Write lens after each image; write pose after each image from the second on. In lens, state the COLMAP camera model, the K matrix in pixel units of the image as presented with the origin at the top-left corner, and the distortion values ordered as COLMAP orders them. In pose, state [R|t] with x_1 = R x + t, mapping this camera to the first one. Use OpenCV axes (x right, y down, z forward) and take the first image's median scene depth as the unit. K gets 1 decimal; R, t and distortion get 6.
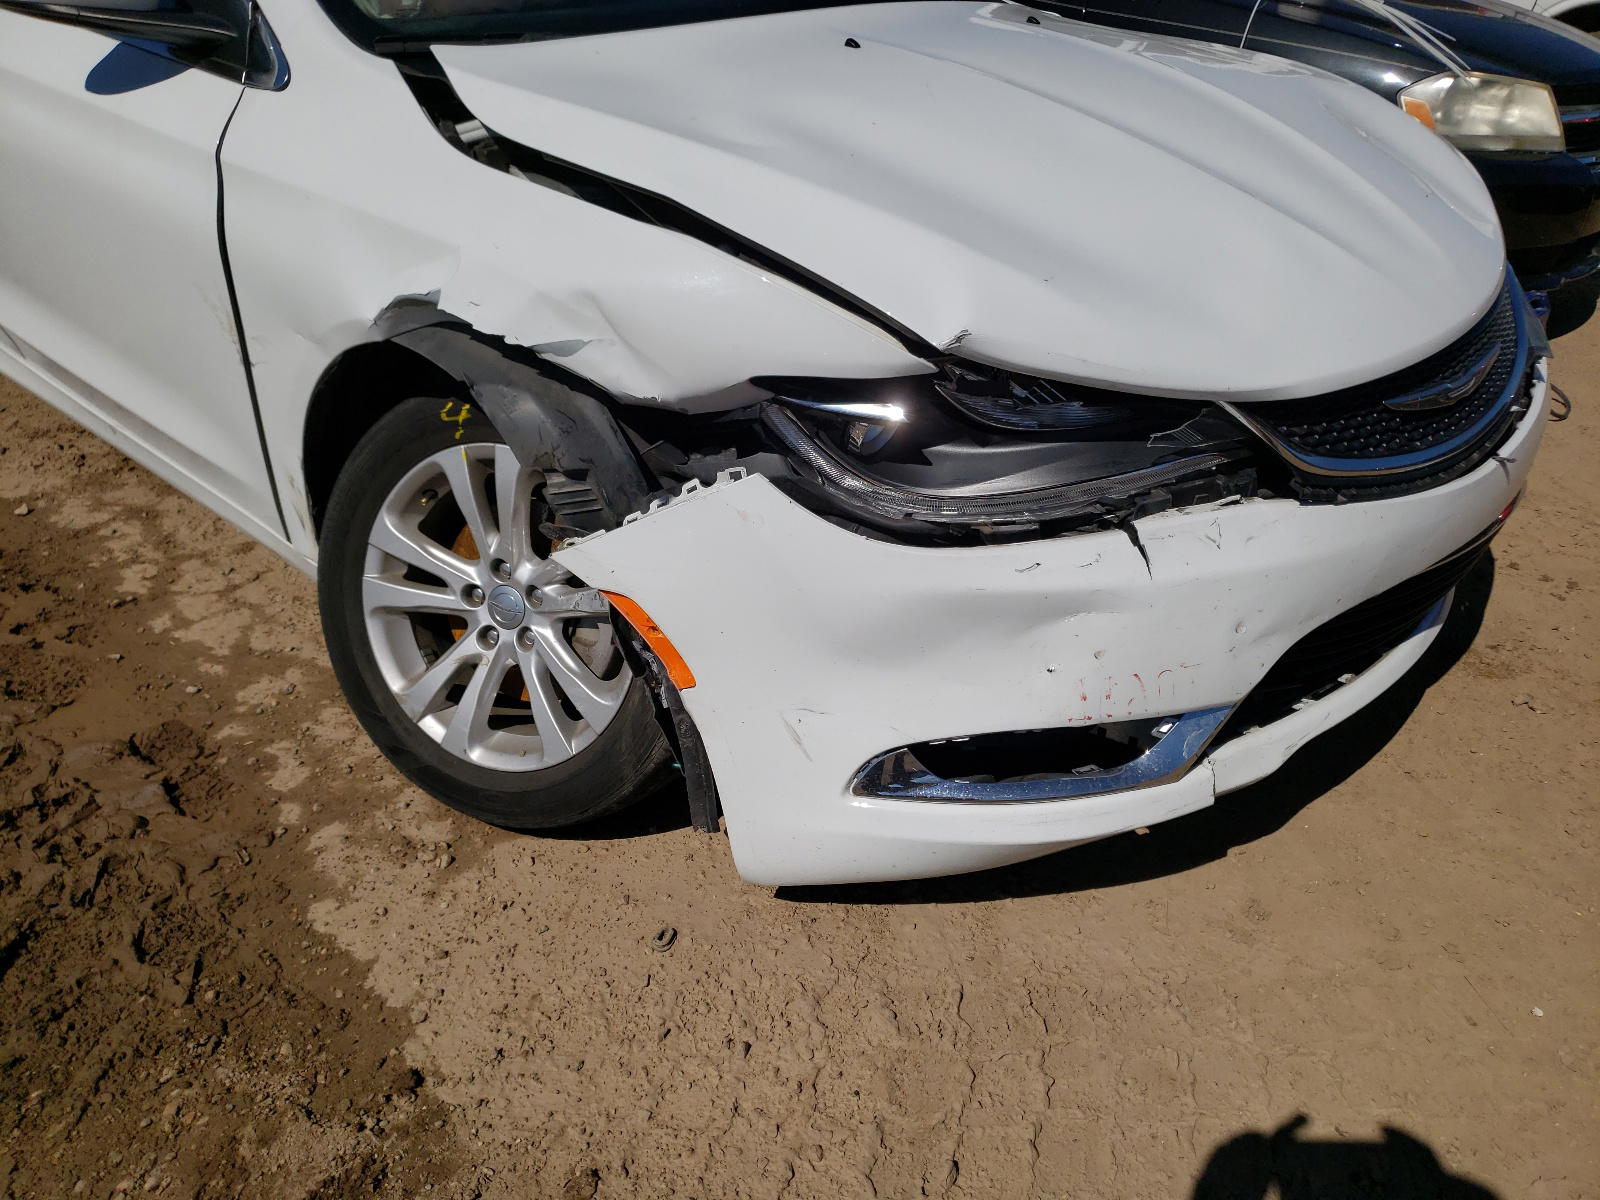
lens RADIAL K [[1209.8, 0, 800.0], [0, 1209.8, 600.0], [0, 0, 1]] dist [0.009210, 0.002981]
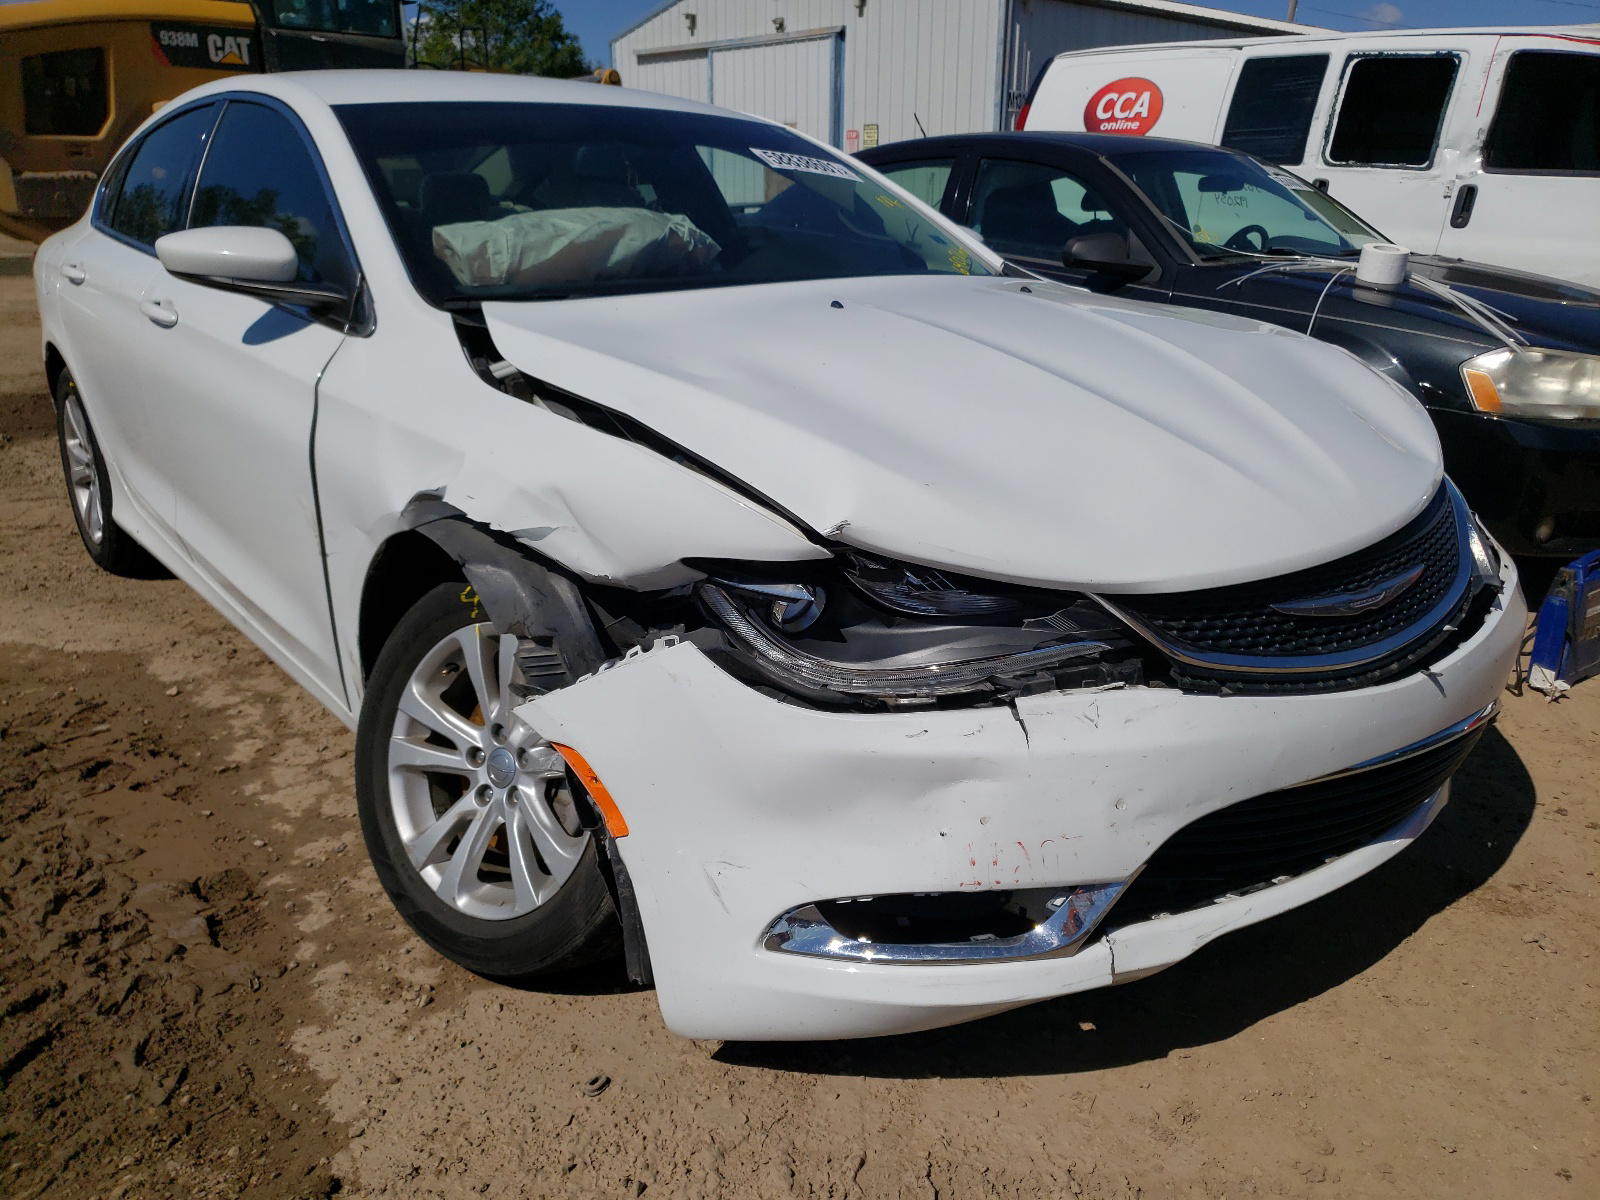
lens RADIAL K [[1188.5, 0, 800.0], [0, 1188.5, 600.0], [0, 0, 1]] dist [-0.025711, 0.061184]
pose [[0.990696, 0.033292, -0.131959, 0.179451], [-0.059802, 0.977484, -0.202357, 0.062431], [0.122251, 0.208366, 0.970381, -0.069093]]
